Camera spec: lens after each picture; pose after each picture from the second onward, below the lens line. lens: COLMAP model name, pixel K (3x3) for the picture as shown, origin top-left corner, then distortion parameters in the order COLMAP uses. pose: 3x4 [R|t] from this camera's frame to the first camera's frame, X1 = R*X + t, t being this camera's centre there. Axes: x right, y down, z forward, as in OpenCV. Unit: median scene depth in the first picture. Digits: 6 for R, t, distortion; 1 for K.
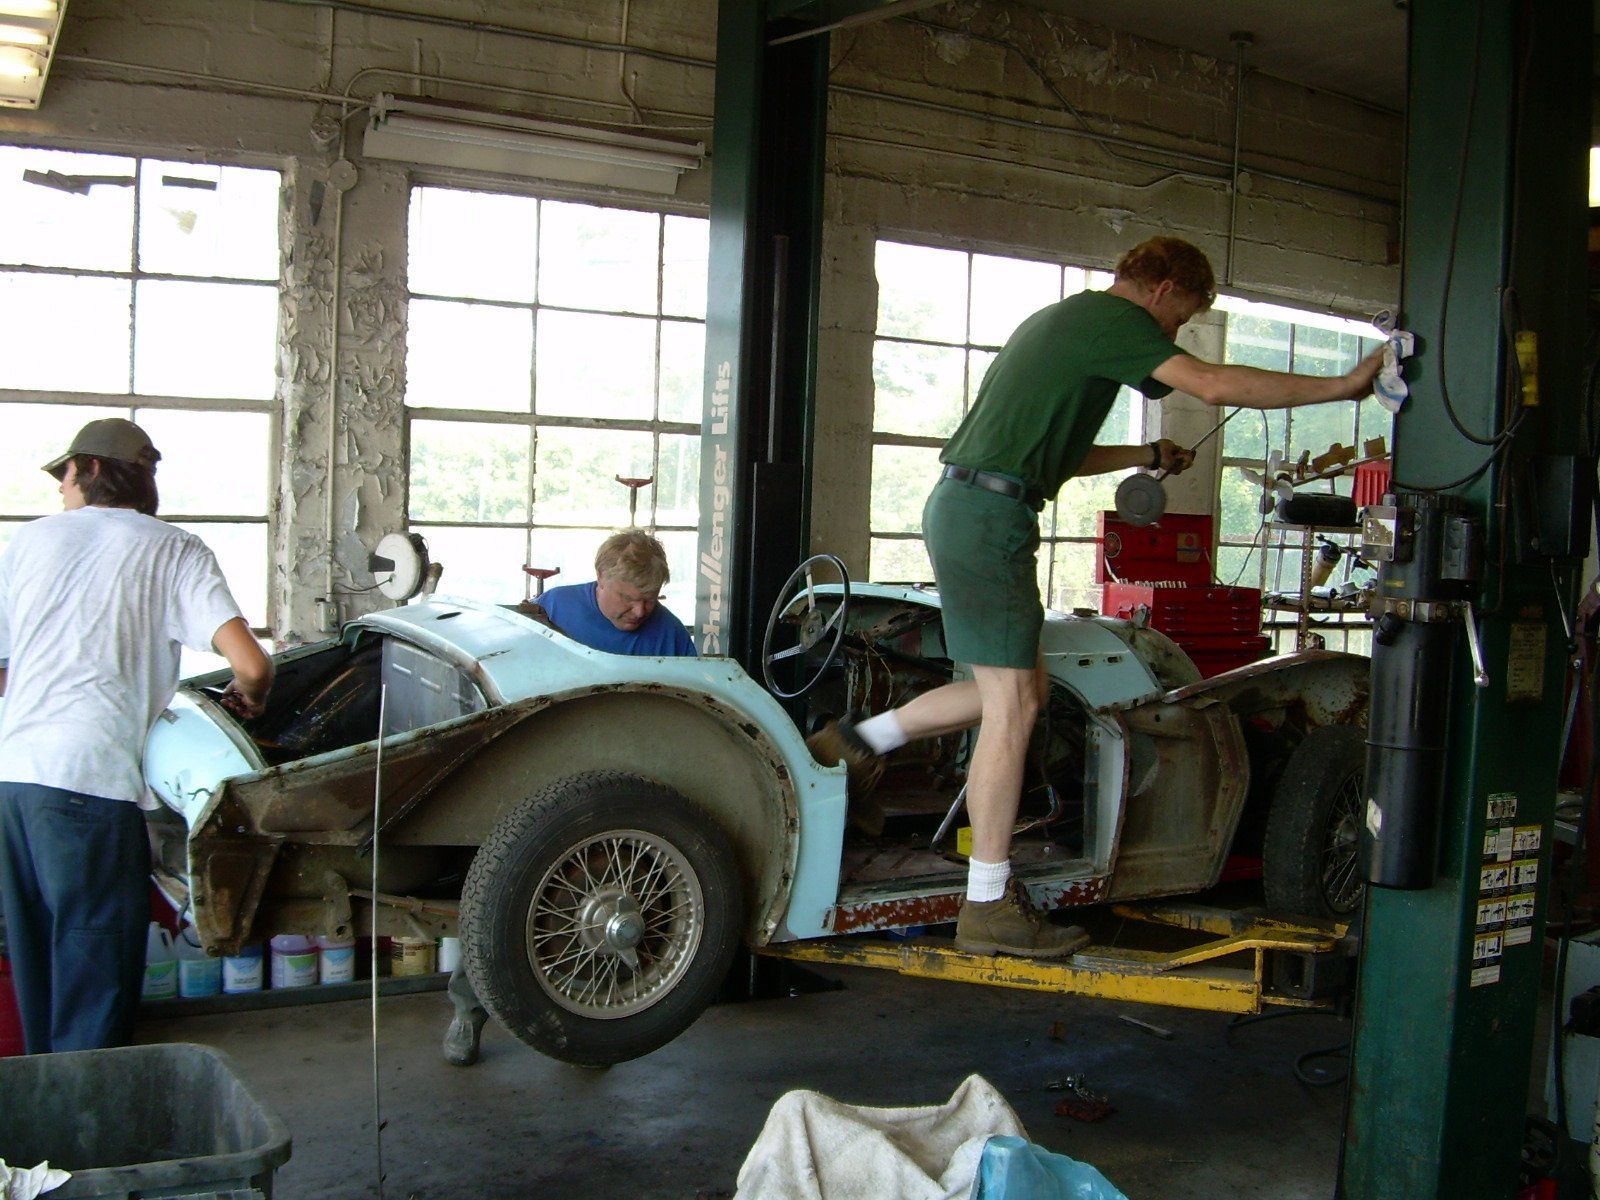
lens RADIAL K [[1827.8, 0, 798.2], [0, 1827.8, 644.3], [0, 0, 1]] dist [-0.214234, 0.084880]
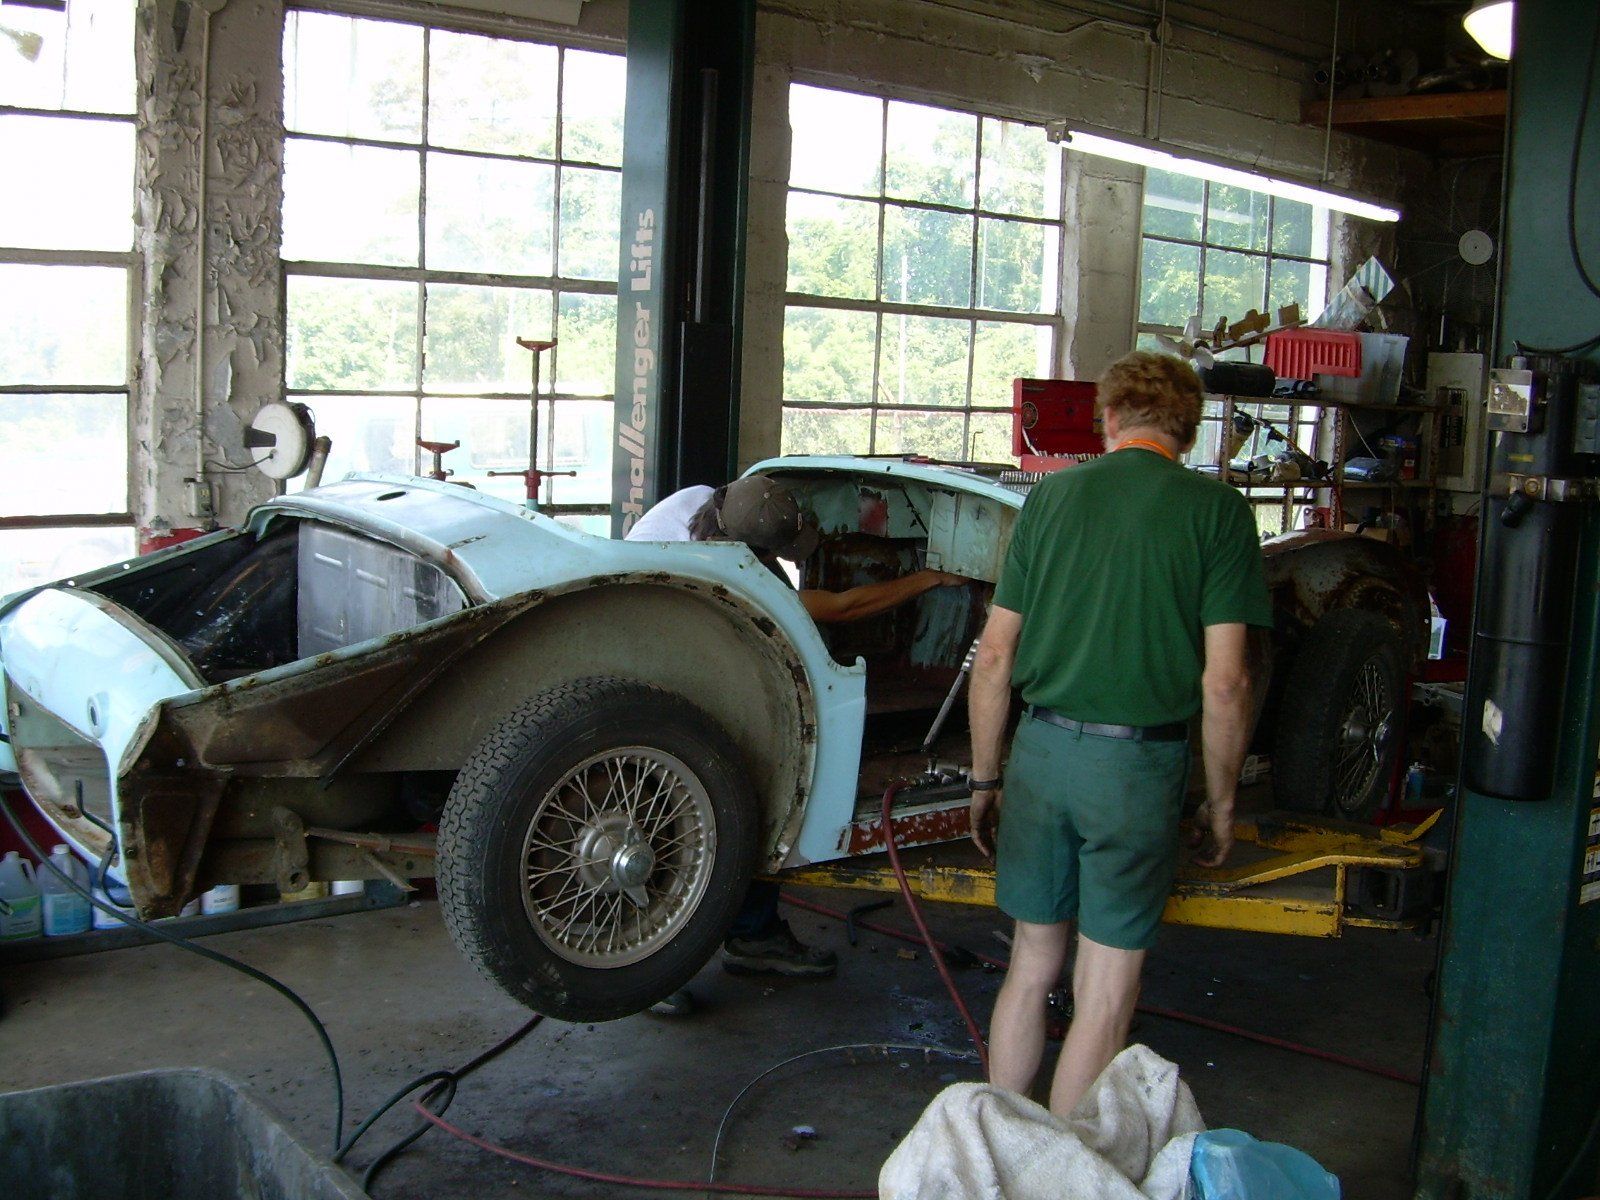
lens RADIAL K [[1813.1, 0, 793.3], [0, 1813.1, 655.8], [0, 0, 1]] dist [-0.193732, 0.040815]
pose [[0.993057, -0.015905, 0.116550, -0.075173], [0.007149, 0.997146, 0.075160, -0.001963], [-0.117413, -0.073805, 0.990337, 0.102560]]
